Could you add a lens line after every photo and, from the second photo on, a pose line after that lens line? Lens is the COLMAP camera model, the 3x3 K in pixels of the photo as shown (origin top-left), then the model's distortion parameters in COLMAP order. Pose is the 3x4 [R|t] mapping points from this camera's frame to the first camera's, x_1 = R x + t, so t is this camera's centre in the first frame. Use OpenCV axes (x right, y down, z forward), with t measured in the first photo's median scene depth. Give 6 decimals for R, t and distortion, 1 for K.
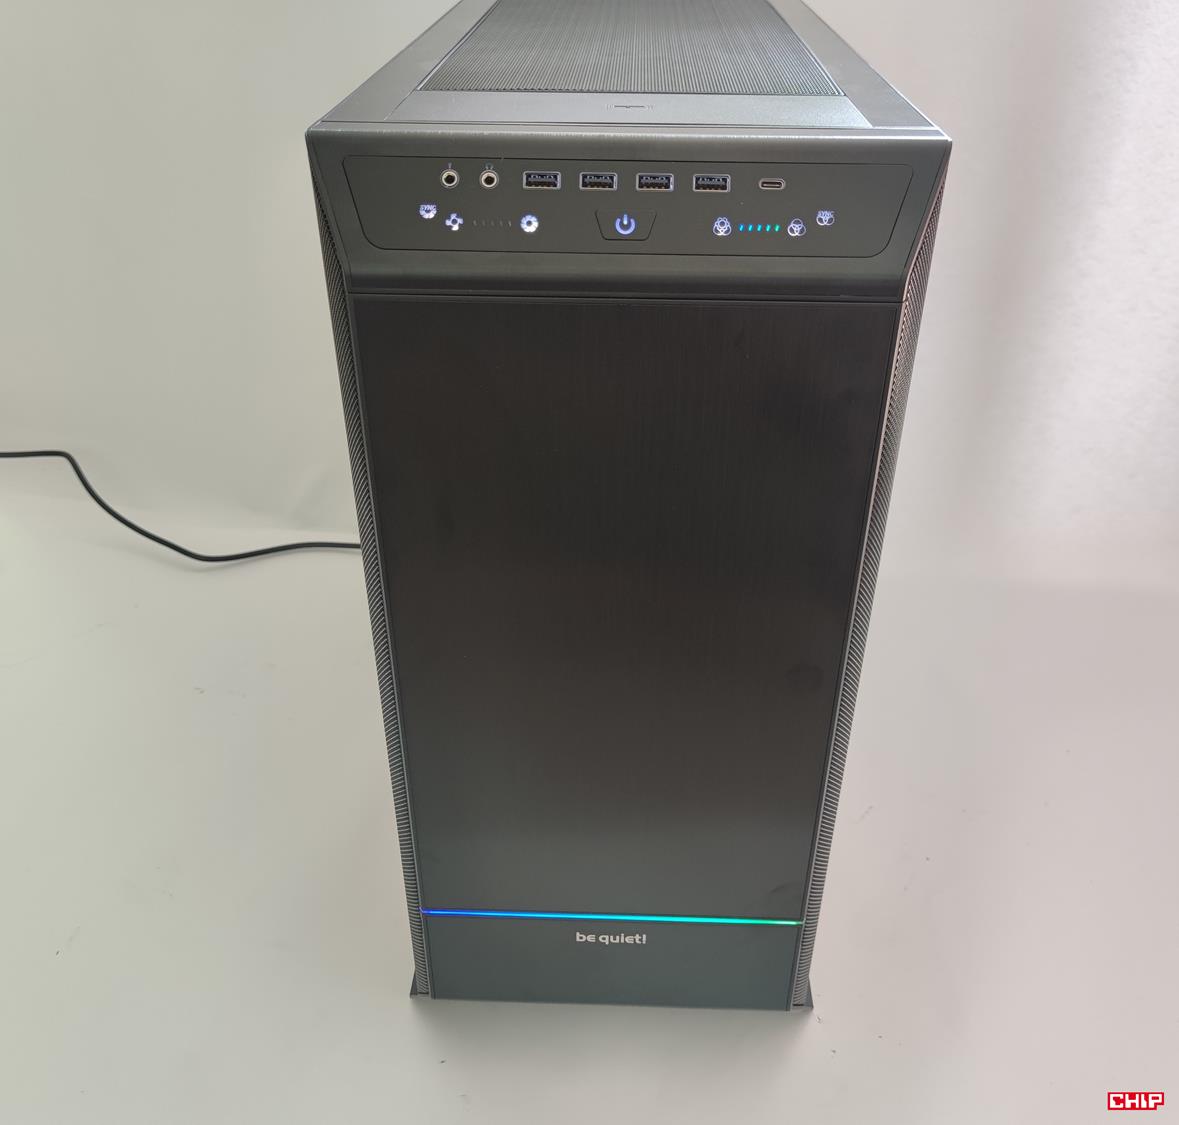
lens RADIAL K [[1124.7, 0, 609.0], [0, 1124.7, 554.4], [0, 0, 1]] dist [0.049458, 0.000000]
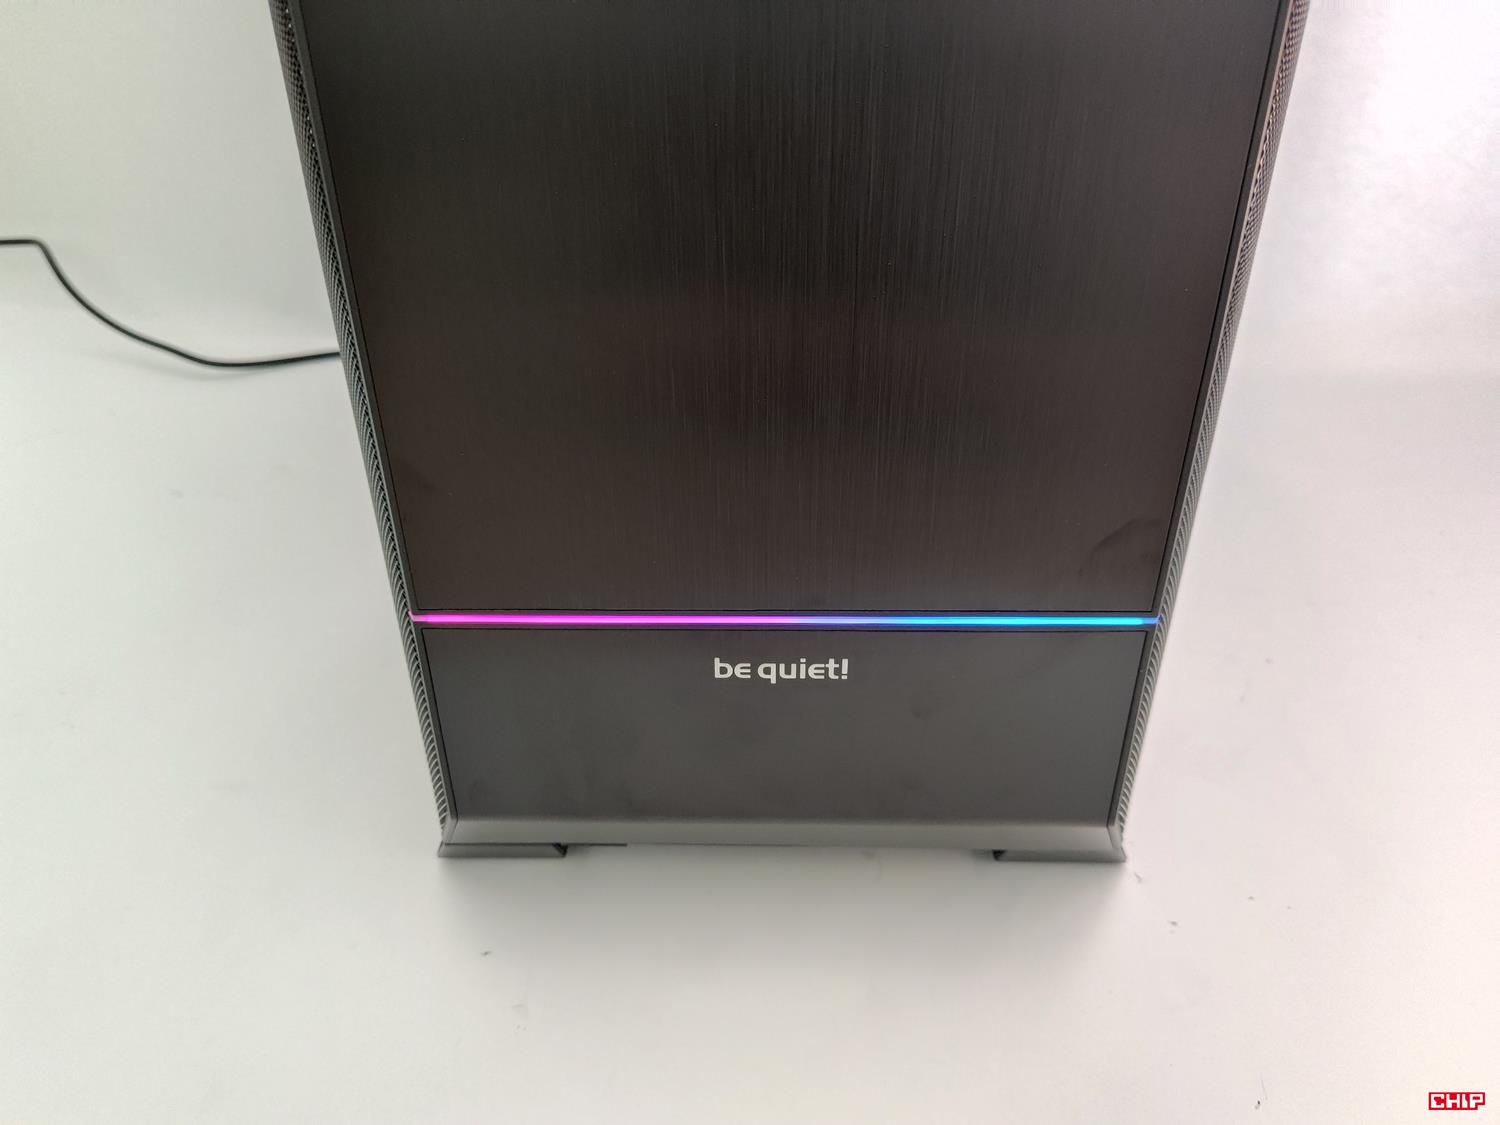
lens RADIAL K [[1099.7, 0, 760.7], [0, 1099.7, 568.5], [0, 0, 1]] dist [0.036821, -0.016751]
pose [[0.999782, -0.020730, 0.002597, -0.007751], [0.020826, 0.998756, -0.045309, 0.316255], [-0.001654, 0.045353, 0.998970, 0.493883]]
